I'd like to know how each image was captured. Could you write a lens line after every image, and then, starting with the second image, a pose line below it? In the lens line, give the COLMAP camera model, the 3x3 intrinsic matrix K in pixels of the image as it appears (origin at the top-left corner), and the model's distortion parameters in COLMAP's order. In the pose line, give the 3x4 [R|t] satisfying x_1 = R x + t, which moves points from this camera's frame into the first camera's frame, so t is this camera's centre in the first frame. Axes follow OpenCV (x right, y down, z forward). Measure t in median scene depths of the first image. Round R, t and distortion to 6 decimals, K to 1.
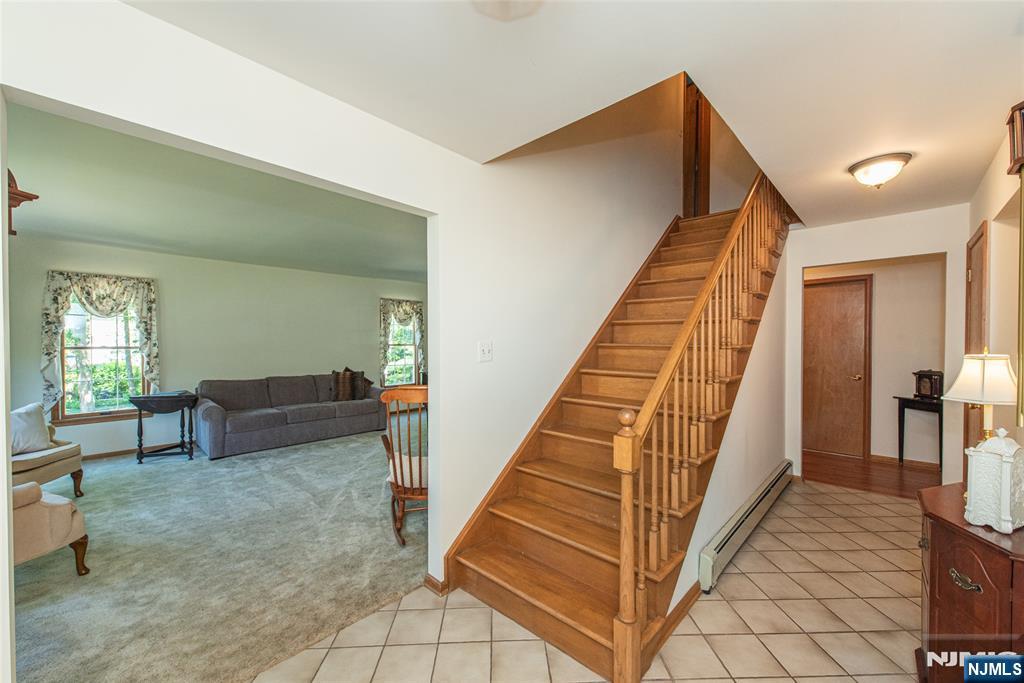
lens RADIAL K [[406.0, 0, 518.0], [0, 406.0, 345.7], [0, 0, 1]] dist [-0.011312, -0.000205]
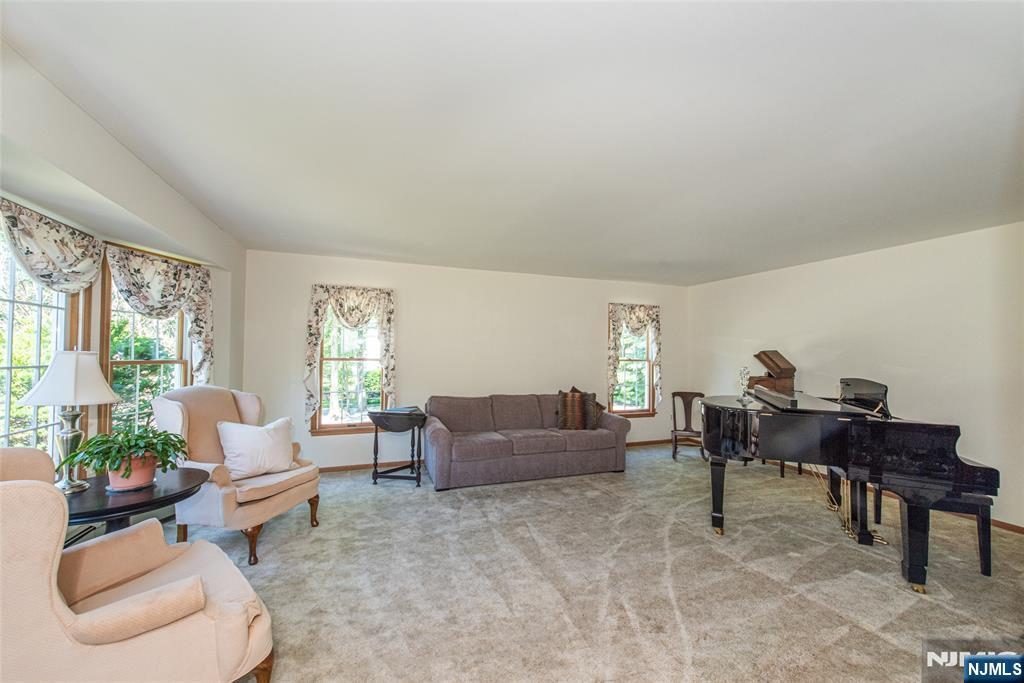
lens RADIAL K [[406.0, 0, 509.7], [0, 406.0, 344.3], [0, 0, 1]] dist [-0.011312, -0.000205]
pose [[0.885810, -0.003043, -0.464038, -0.210997], [-0.015303, 0.999243, -0.035766, -0.002036], [0.463795, 0.038783, 0.885093, 0.280688]]
